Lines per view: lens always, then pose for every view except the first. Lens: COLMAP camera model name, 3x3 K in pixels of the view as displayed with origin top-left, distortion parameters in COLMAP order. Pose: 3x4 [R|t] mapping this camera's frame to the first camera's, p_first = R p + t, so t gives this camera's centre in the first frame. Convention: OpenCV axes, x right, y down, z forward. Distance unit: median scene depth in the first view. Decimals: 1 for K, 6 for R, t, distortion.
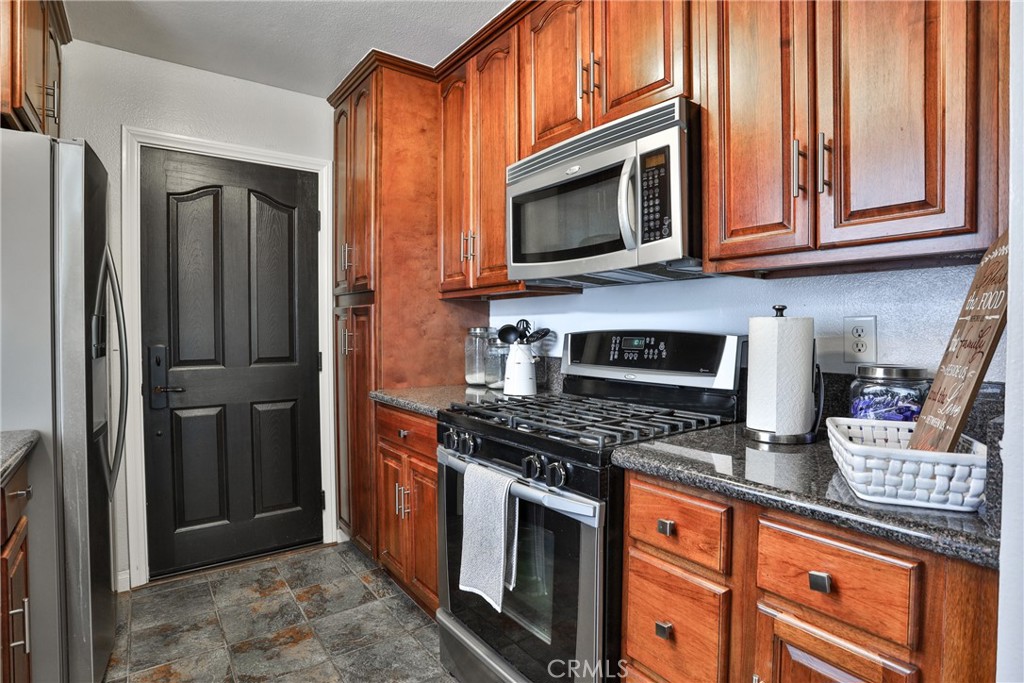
lens RADIAL K [[516.1, 0, 512.0], [0, 516.1, 341.5], [0, 0, 1]] dist [-0.073086, 0.025993]
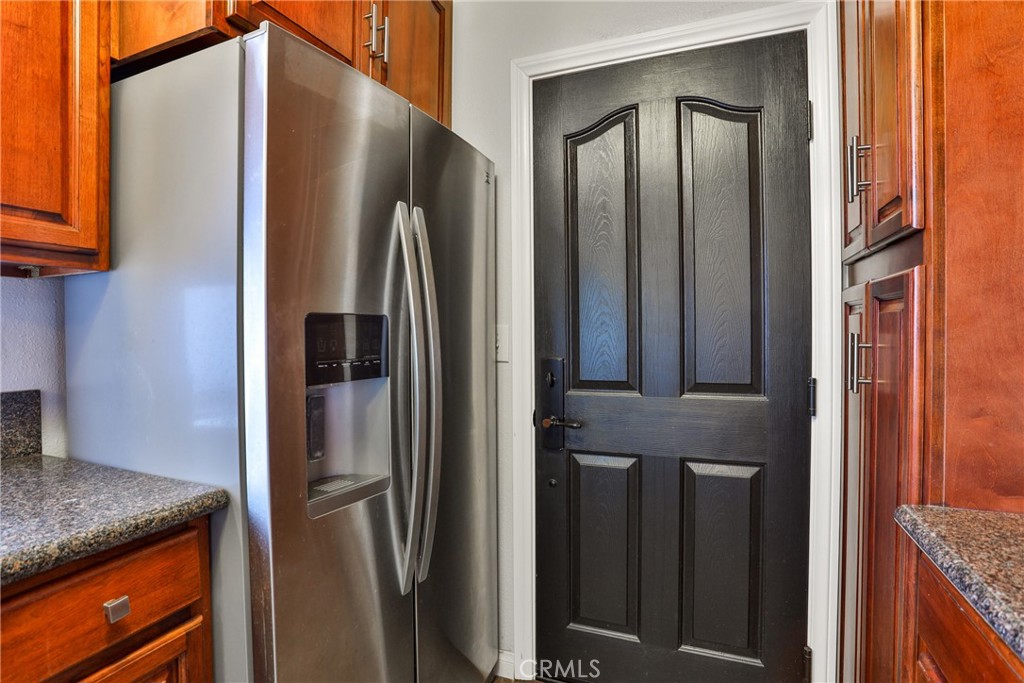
lens RADIAL K [[516.1, 0, 512.0], [0, 516.1, 341.5], [0, 0, 1]] dist [-0.073086, 0.025993]
pose [[0.504707, 0.010663, -0.863225, -0.107883], [-0.007259, 0.999941, 0.008108, -0.019502], [0.863260, 0.002174, 0.504755, 0.555869]]
